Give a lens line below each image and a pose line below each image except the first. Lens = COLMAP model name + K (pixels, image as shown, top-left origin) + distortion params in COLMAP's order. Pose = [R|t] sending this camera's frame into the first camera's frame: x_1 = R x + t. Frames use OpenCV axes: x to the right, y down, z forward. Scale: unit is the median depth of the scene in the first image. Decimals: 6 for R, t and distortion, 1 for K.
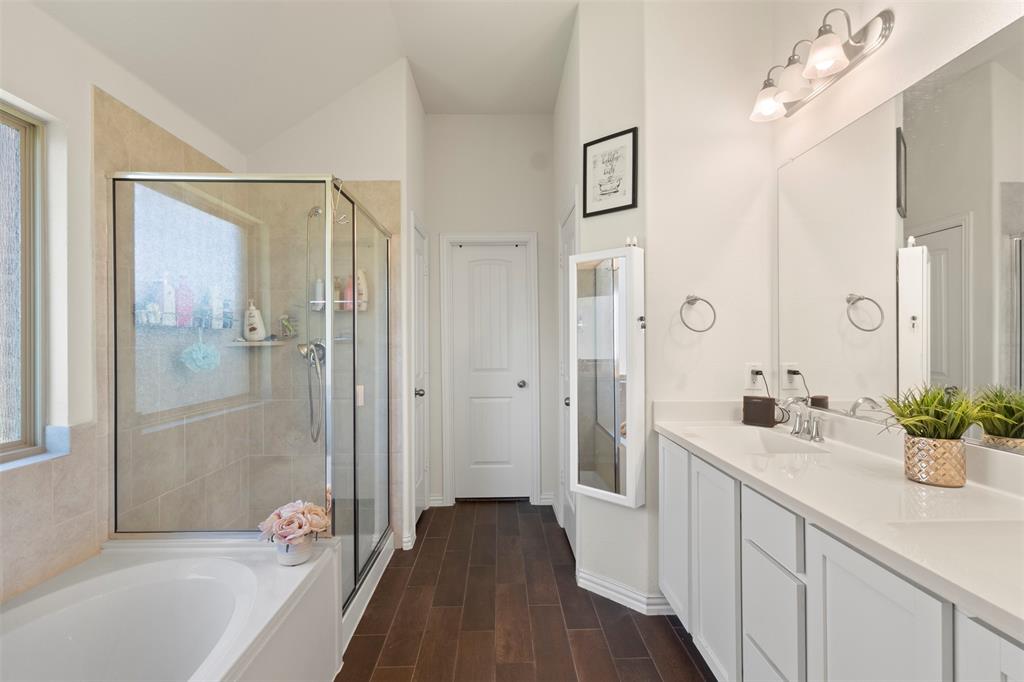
lens RADIAL K [[474.5, 0, 512.0], [0, 474.5, 341.0], [0, 0, 1]] dist [0.003596, 0.001568]
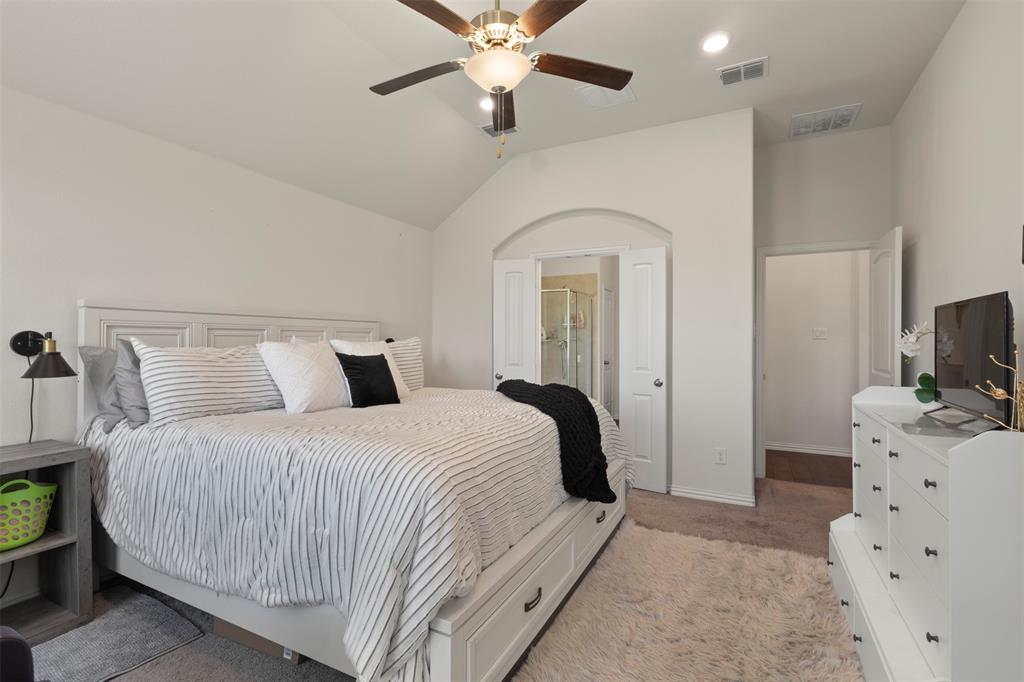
lens RADIAL K [[474.5, 0, 512.0], [0, 474.5, 341.0], [0, 0, 1]] dist [0.003596, 0.001568]
pose [[0.875339, 0.006137, -0.483471, 0.679571], [-0.004001, 0.999977, 0.005449, -0.006145], [0.483493, -0.002835, 0.875344, -1.615813]]
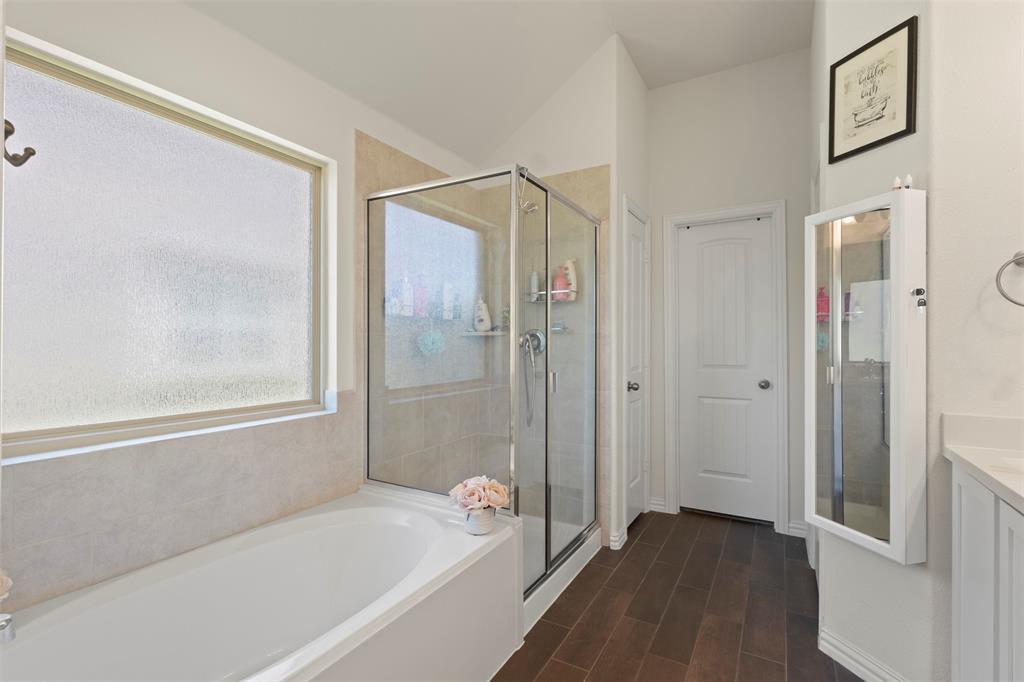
lens RADIAL K [[474.5, 0, 512.0], [0, 474.5, 341.0], [0, 0, 1]] dist [0.003596, 0.001568]
pose [[0.853727, 0.005869, -0.520687, 0.121577], [-0.005774, 0.999982, 0.001804, 0.024998], [0.520688, 0.001466, 0.853745, 0.096346]]
